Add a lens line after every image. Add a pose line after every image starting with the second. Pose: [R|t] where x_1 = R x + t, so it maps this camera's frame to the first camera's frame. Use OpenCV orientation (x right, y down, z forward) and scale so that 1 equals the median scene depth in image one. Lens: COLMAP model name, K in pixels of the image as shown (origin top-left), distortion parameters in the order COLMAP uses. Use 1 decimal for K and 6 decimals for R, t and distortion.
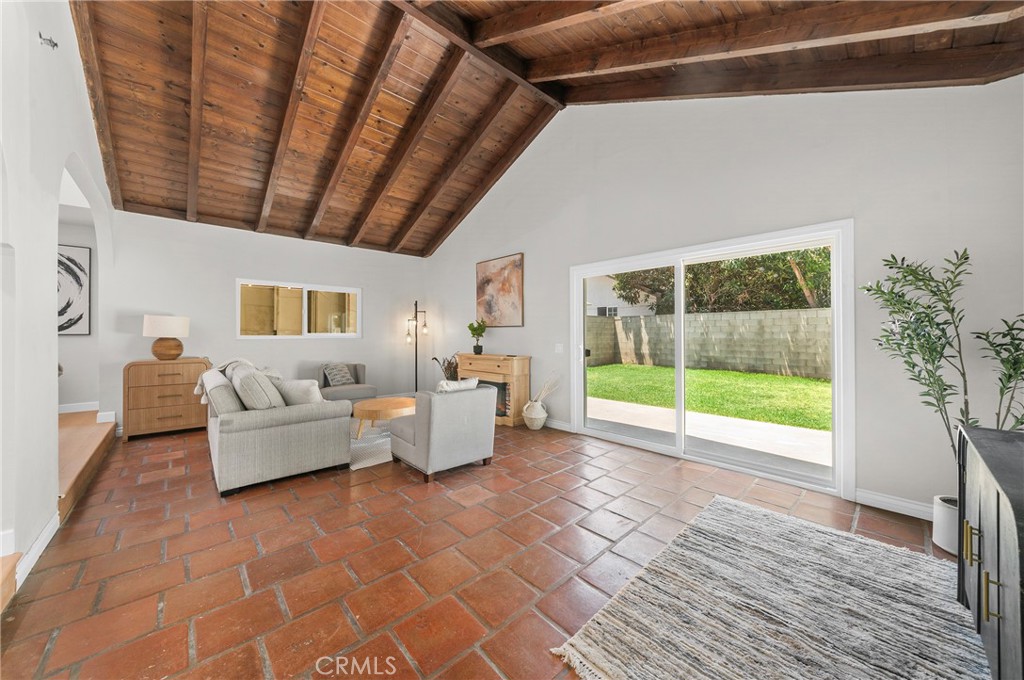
lens RADIAL K [[361.1, 0, 494.6], [0, 361.1, 329.5], [0, 0, 1]] dist [0.000223, 0.000109]
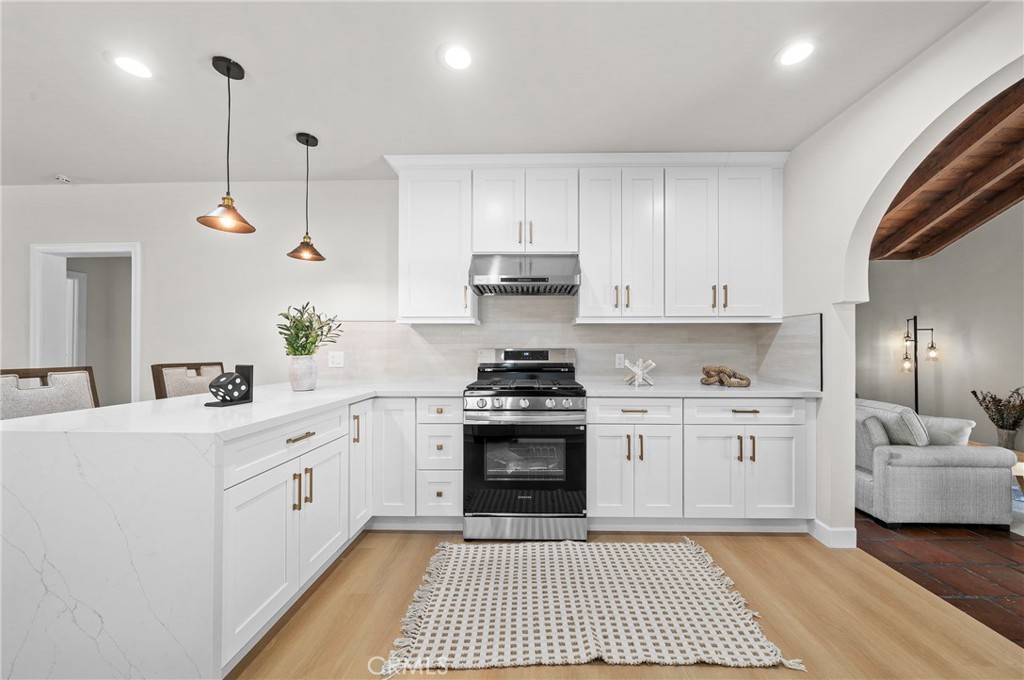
lens RADIAL K [[356.0, 0, 524.8], [0, 356.0, 346.0], [0, 0, 1]] dist [-0.000302, -0.000044]
pose [[0.739942, 0.001810, -0.672668, -0.343309], [0.003726, 0.999970, 0.006789, -0.024137], [0.672660, -0.007530, 0.739913, -0.173763]]
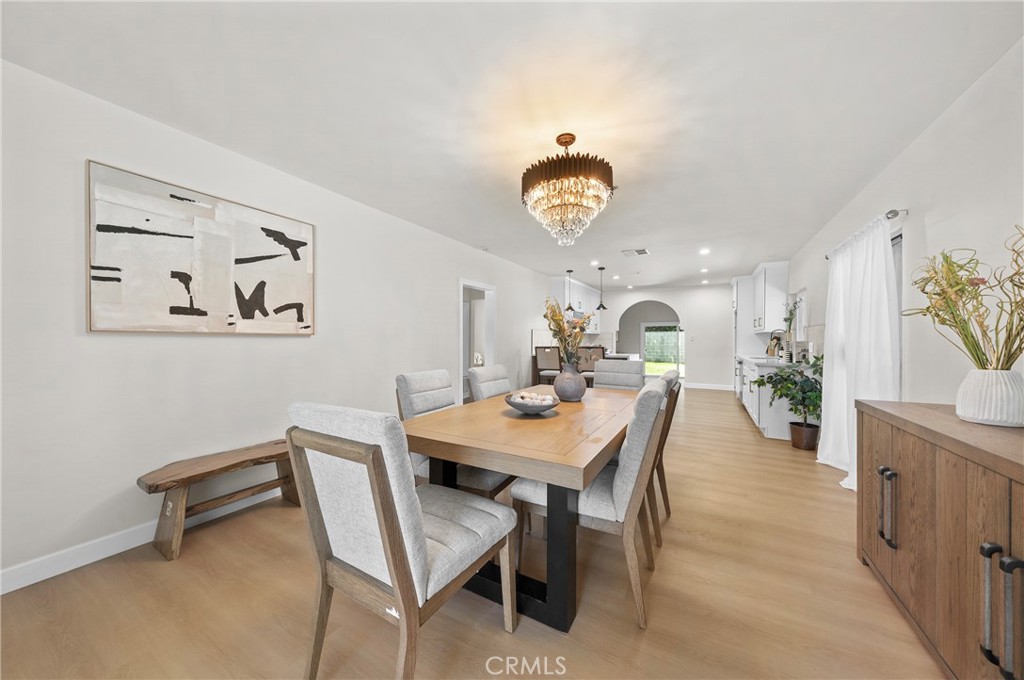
lens RADIAL K [[343.6, 0, 508.1], [0, 343.6, 339.8], [0, 0, 1]] dist [-0.000520, -0.000015]
pose [[0.946647, 0.005357, 0.322229, -1.227531], [-0.009489, 0.999892, 0.011252, -0.032733], [-0.322134, -0.013709, 0.946595, -0.953037]]
